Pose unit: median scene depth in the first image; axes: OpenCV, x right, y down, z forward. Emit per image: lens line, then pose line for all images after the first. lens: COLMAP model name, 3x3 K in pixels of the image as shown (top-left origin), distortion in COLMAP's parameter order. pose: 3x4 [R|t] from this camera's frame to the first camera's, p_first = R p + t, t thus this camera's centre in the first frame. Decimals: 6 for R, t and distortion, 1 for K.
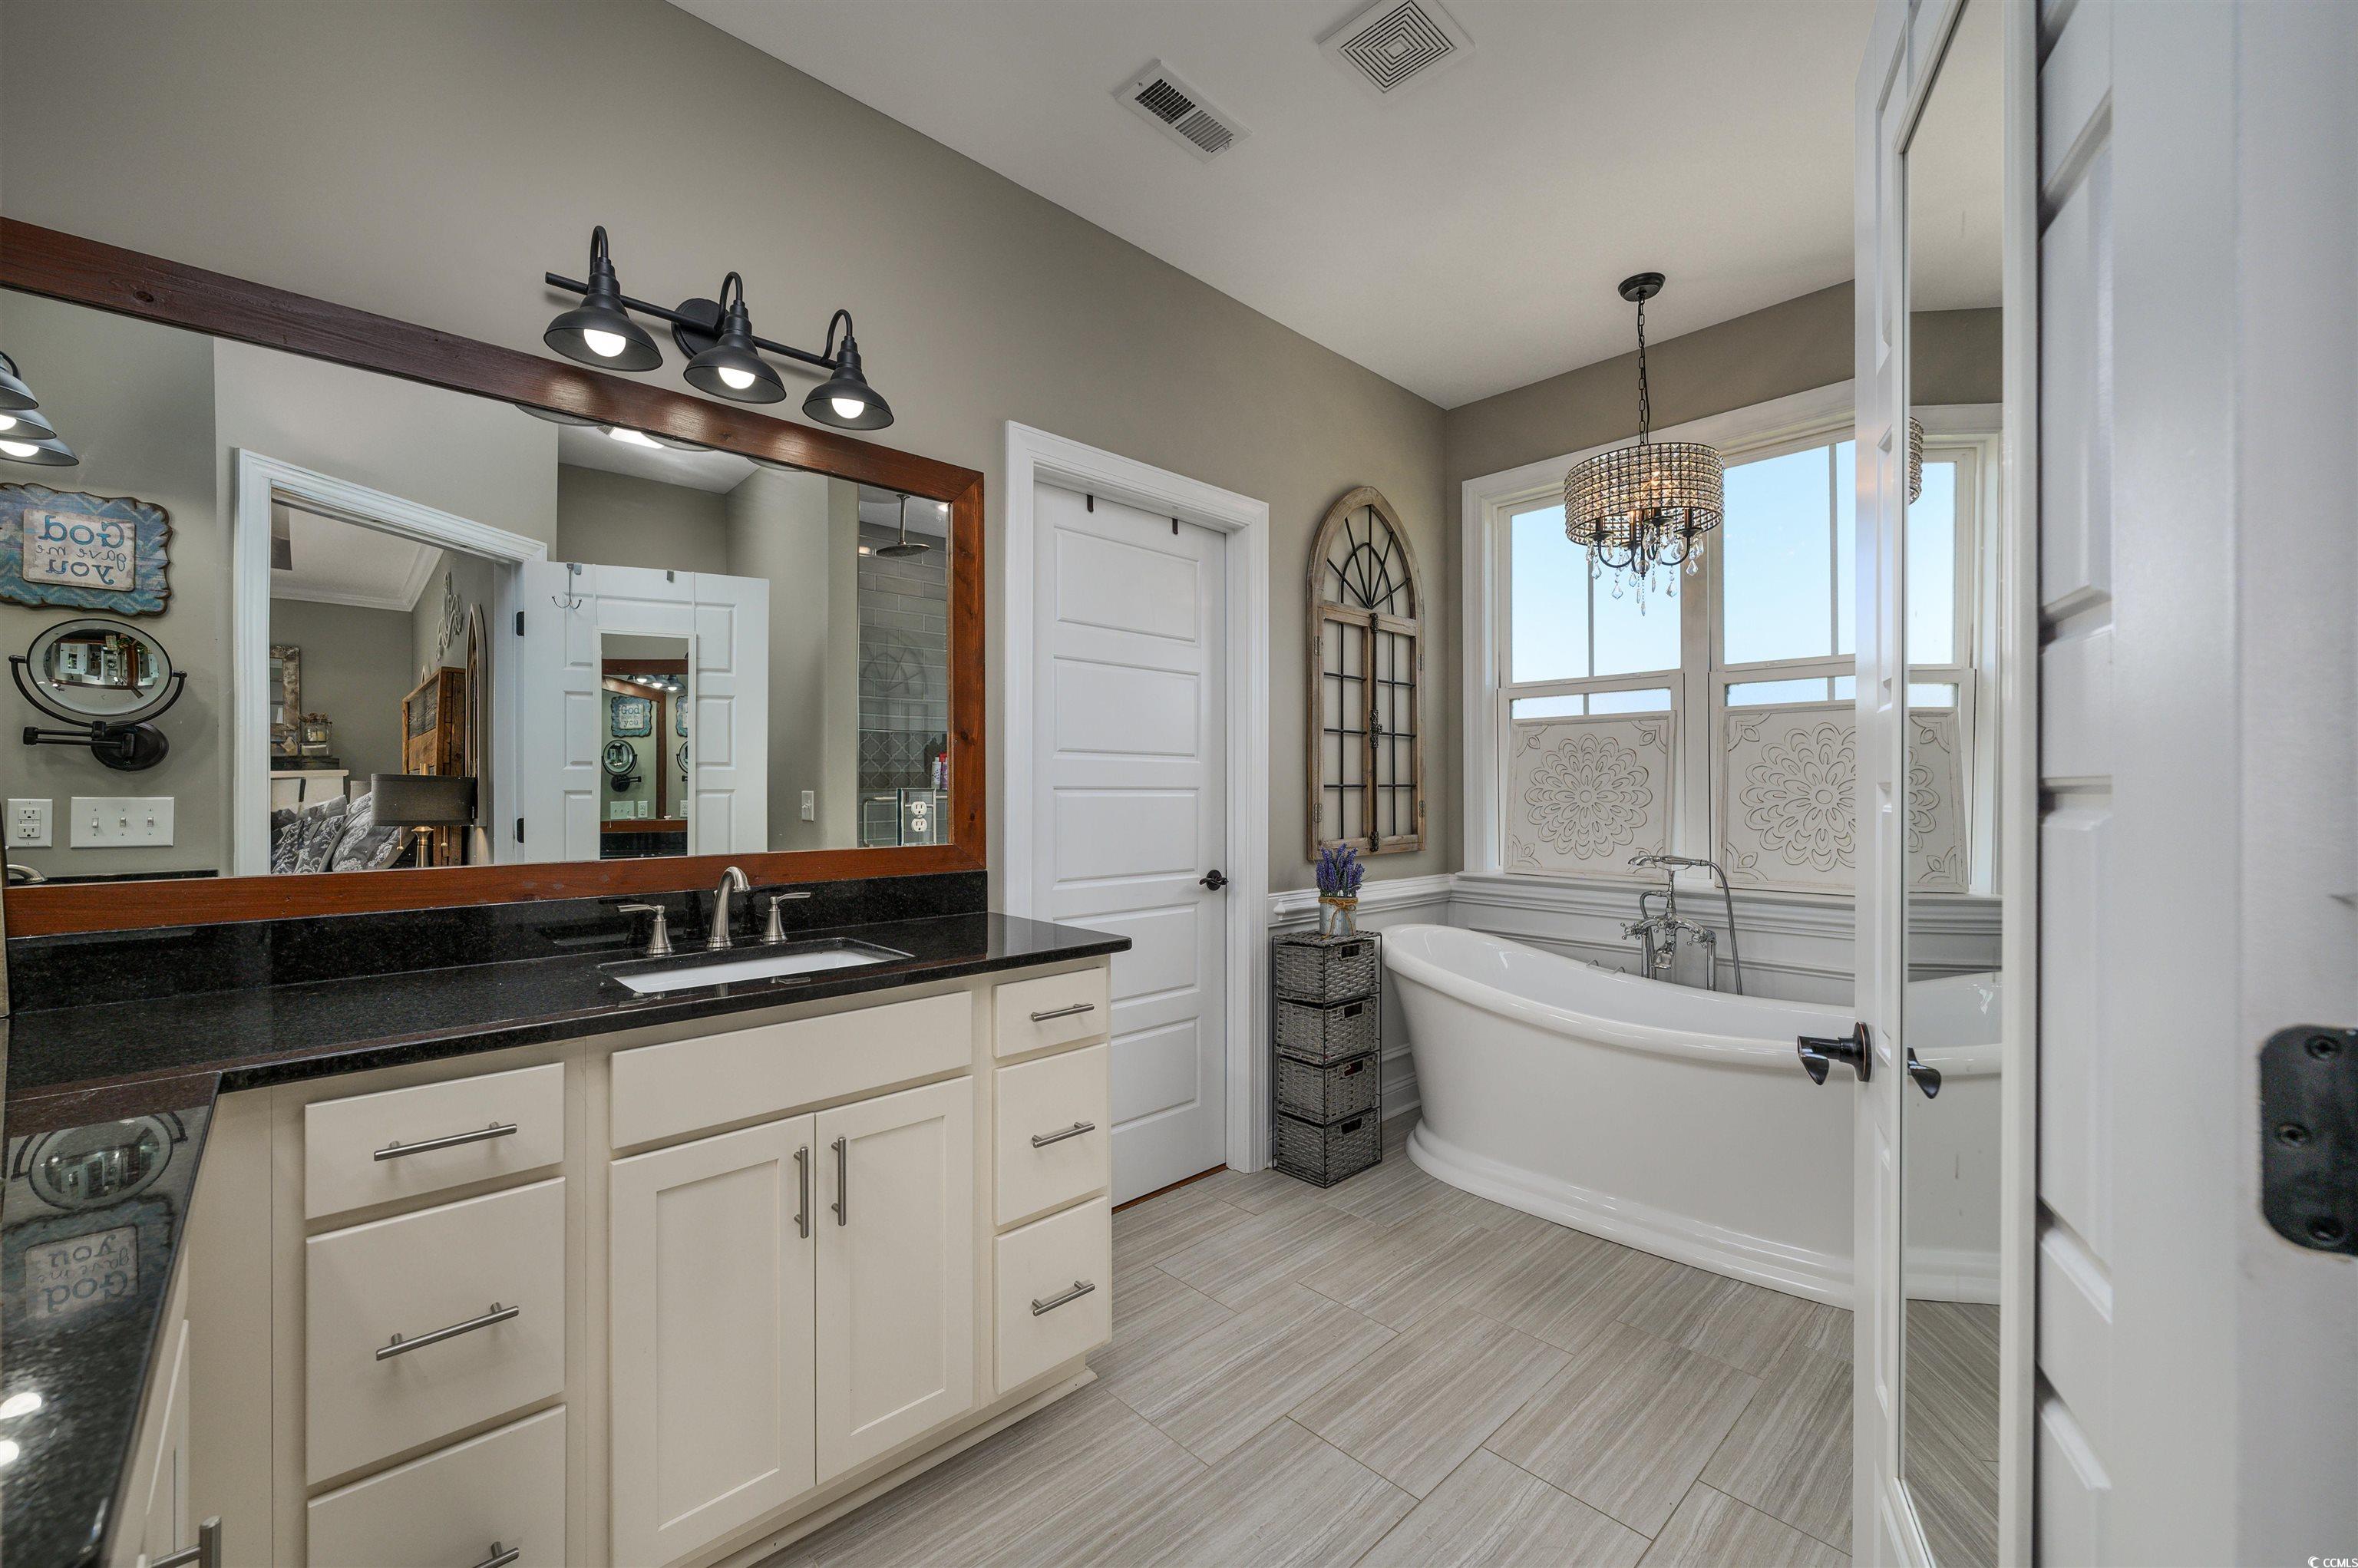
lens RADIAL K [[935.1, 0, 1177.1], [0, 935.1, 770.8], [0, 0, 1]] dist [0.000740, -0.000047]
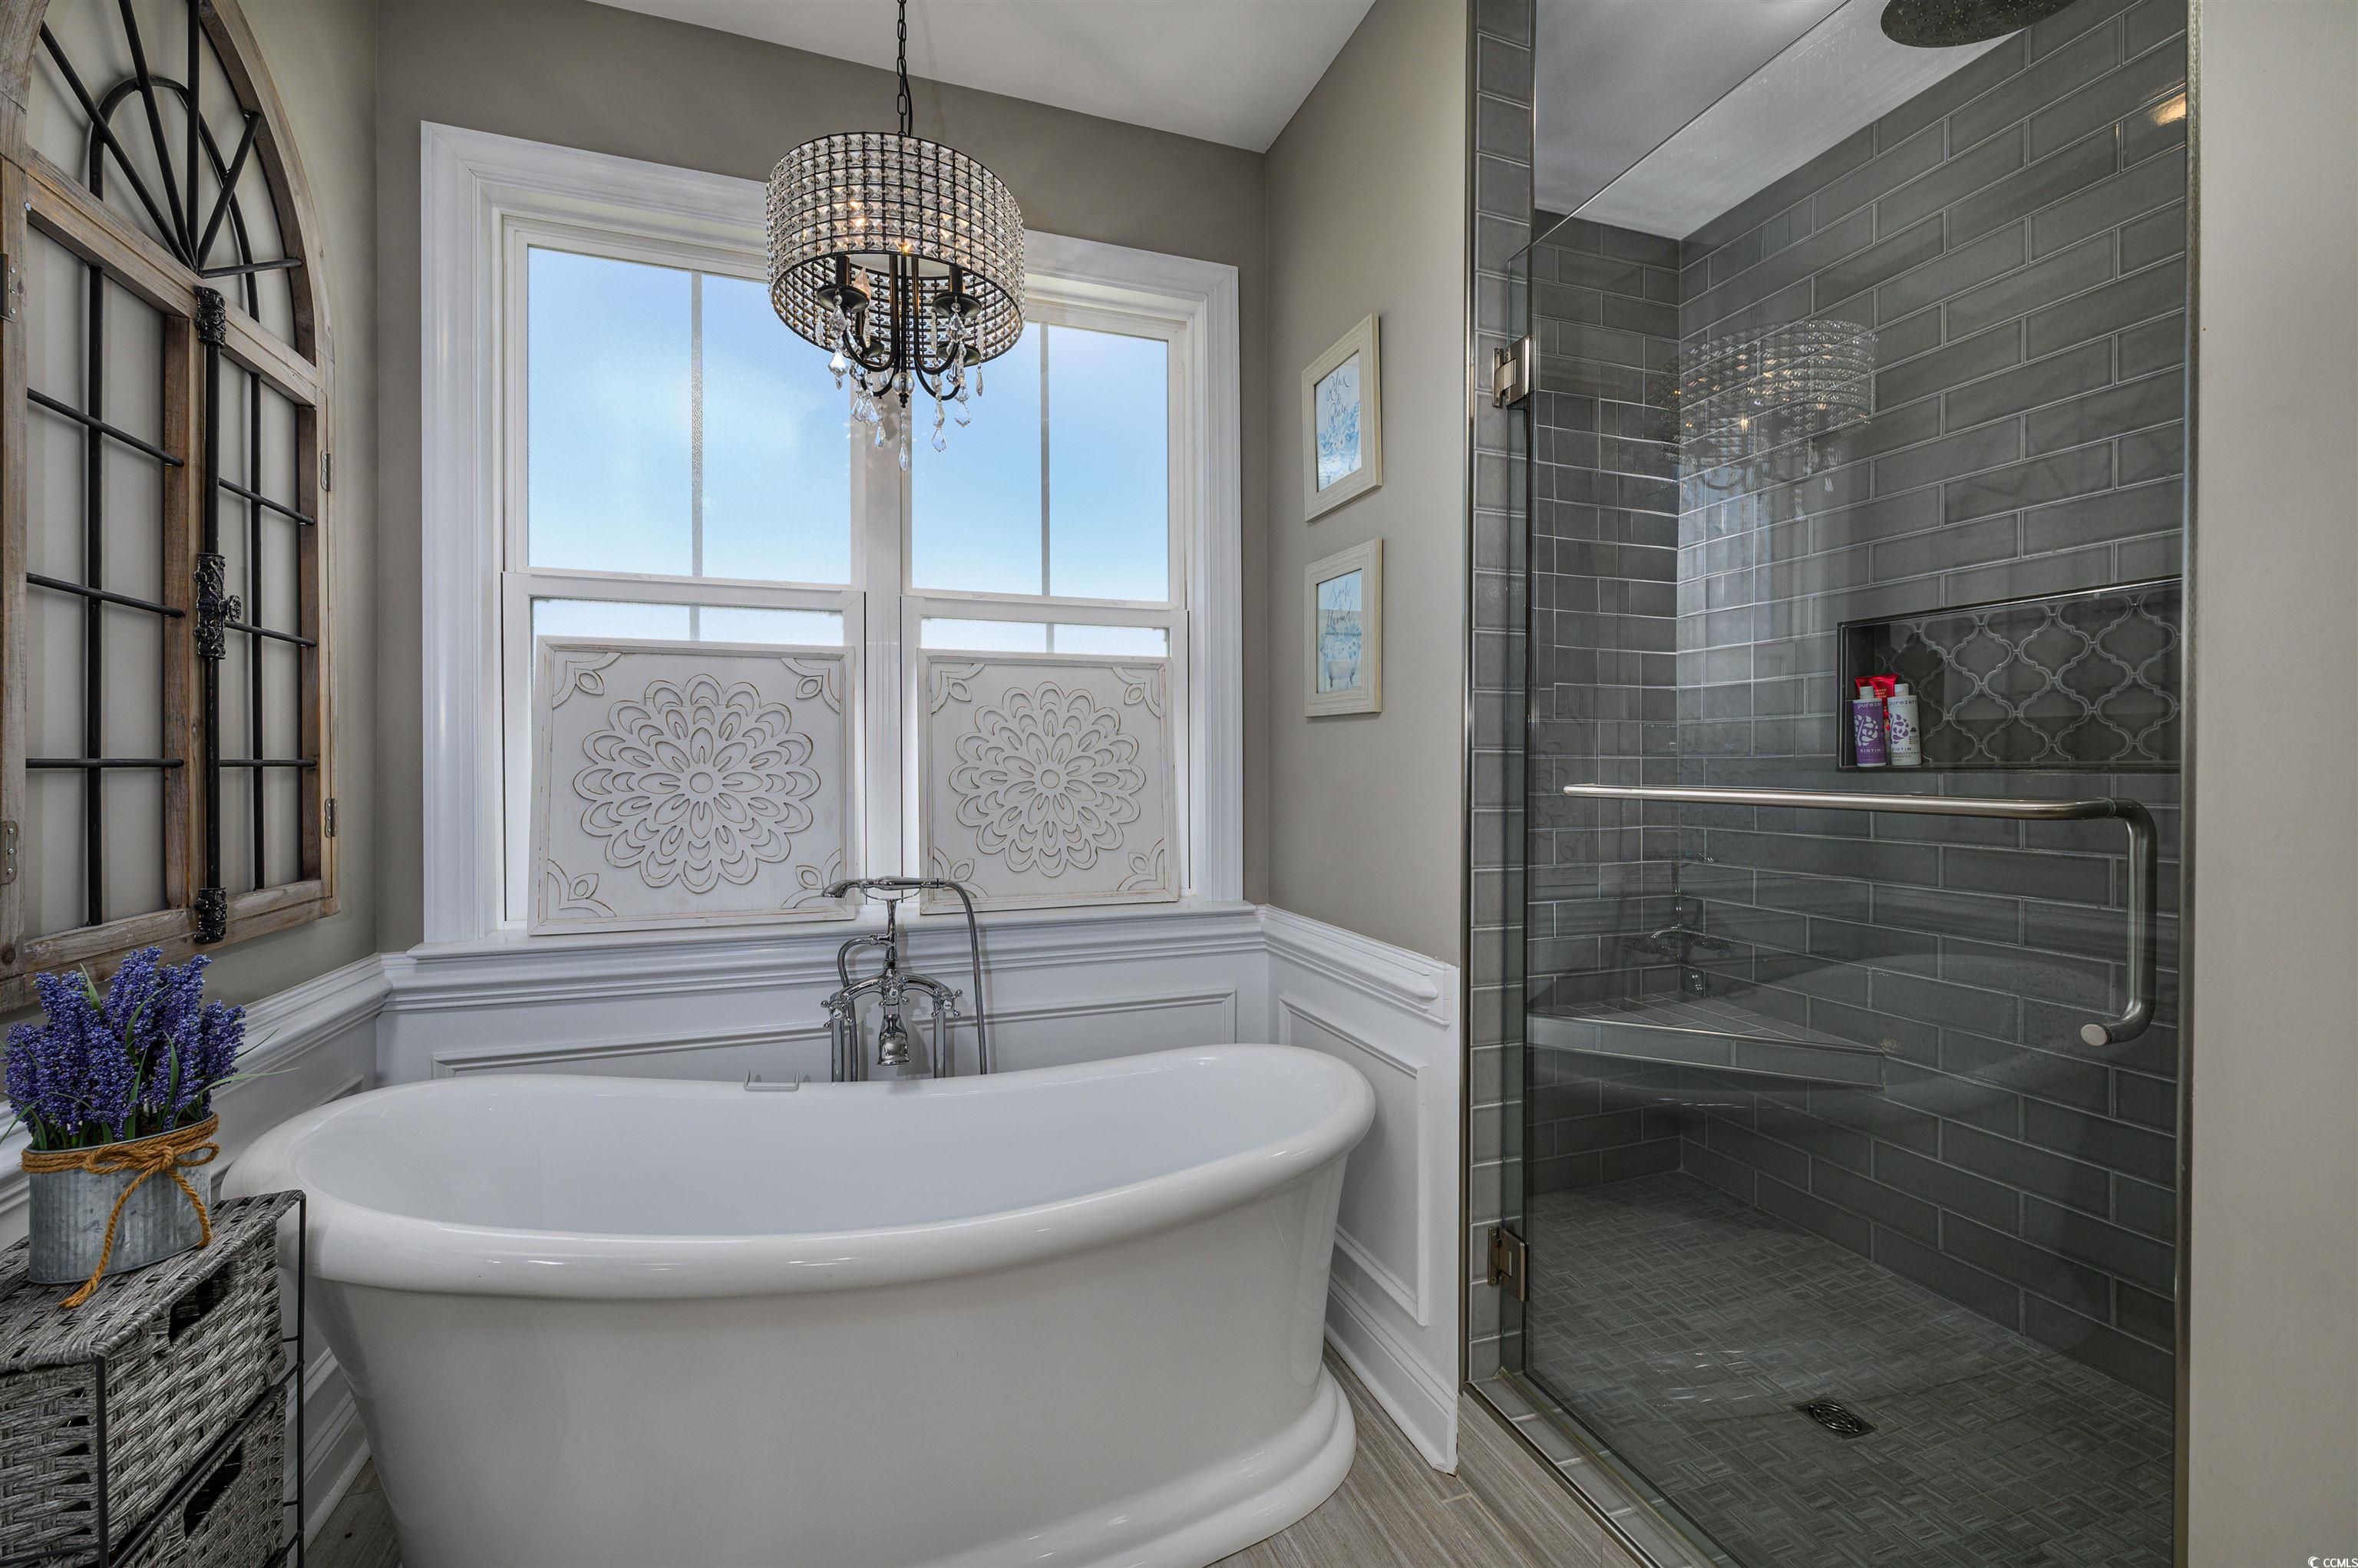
lens RADIAL K [[935.1, 0, 1177.1], [0, 935.1, 770.8], [0, 0, 1]] dist [0.000740, -0.000047]
pose [[0.407462, -0.002893, 0.913218, 0.031496], [-0.014015, 0.999857, 0.009421, 0.010380], [-0.913115, -0.016637, 0.407363, 0.507534]]
